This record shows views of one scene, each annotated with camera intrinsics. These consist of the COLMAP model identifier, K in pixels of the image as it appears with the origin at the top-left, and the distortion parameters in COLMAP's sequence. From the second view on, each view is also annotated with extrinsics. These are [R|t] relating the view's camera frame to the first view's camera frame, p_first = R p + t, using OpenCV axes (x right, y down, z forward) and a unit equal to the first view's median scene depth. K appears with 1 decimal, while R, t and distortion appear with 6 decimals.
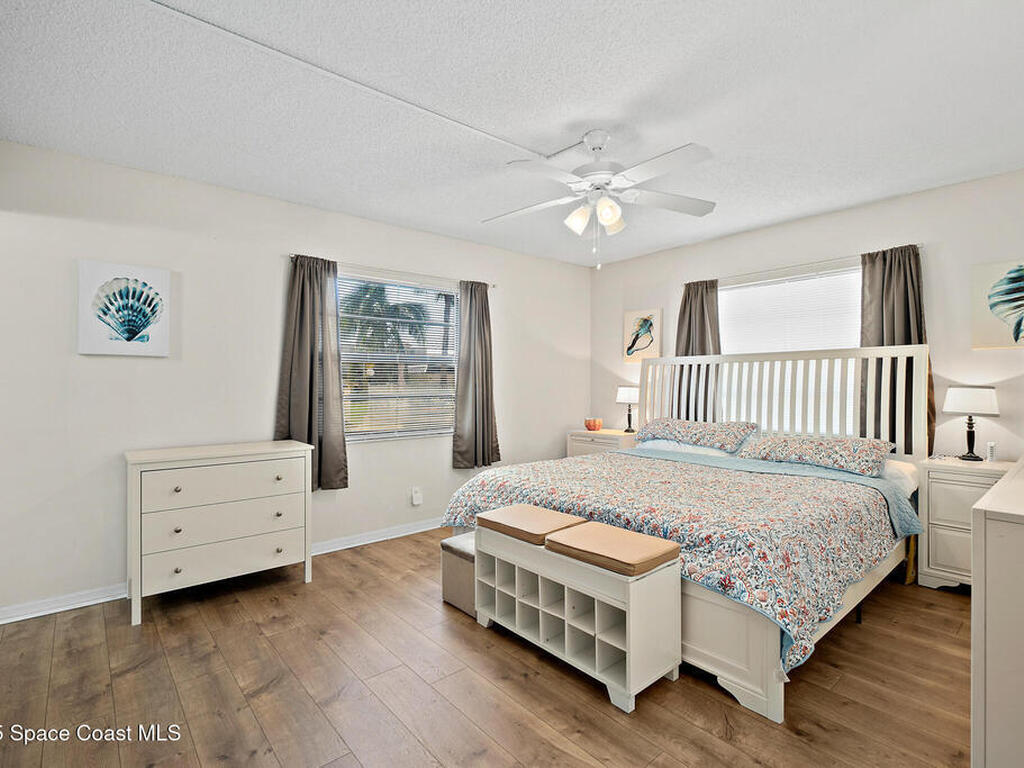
lens RADIAL K [[499.1, 0, 509.5], [0, 499.1, 388.4], [0, 0, 1]] dist [-0.007769, -0.001040]
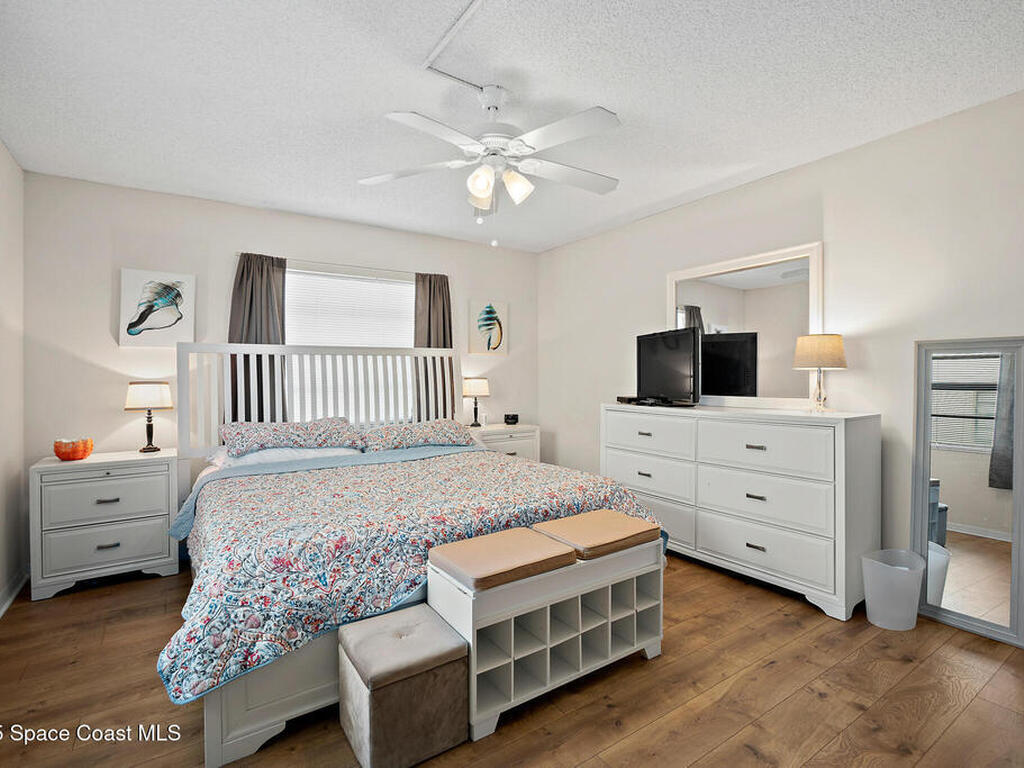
lens RADIAL K [[499.1, 0, 509.0], [0, 499.1, 381.5], [0, 0, 1]] dist [-0.007769, -0.001040]
pose [[0.121646, -0.008326, 0.992539, -0.480704], [0.017744, 0.999823, 0.006213, -0.001853], [-0.992415, 0.016855, 0.121772, 0.598909]]
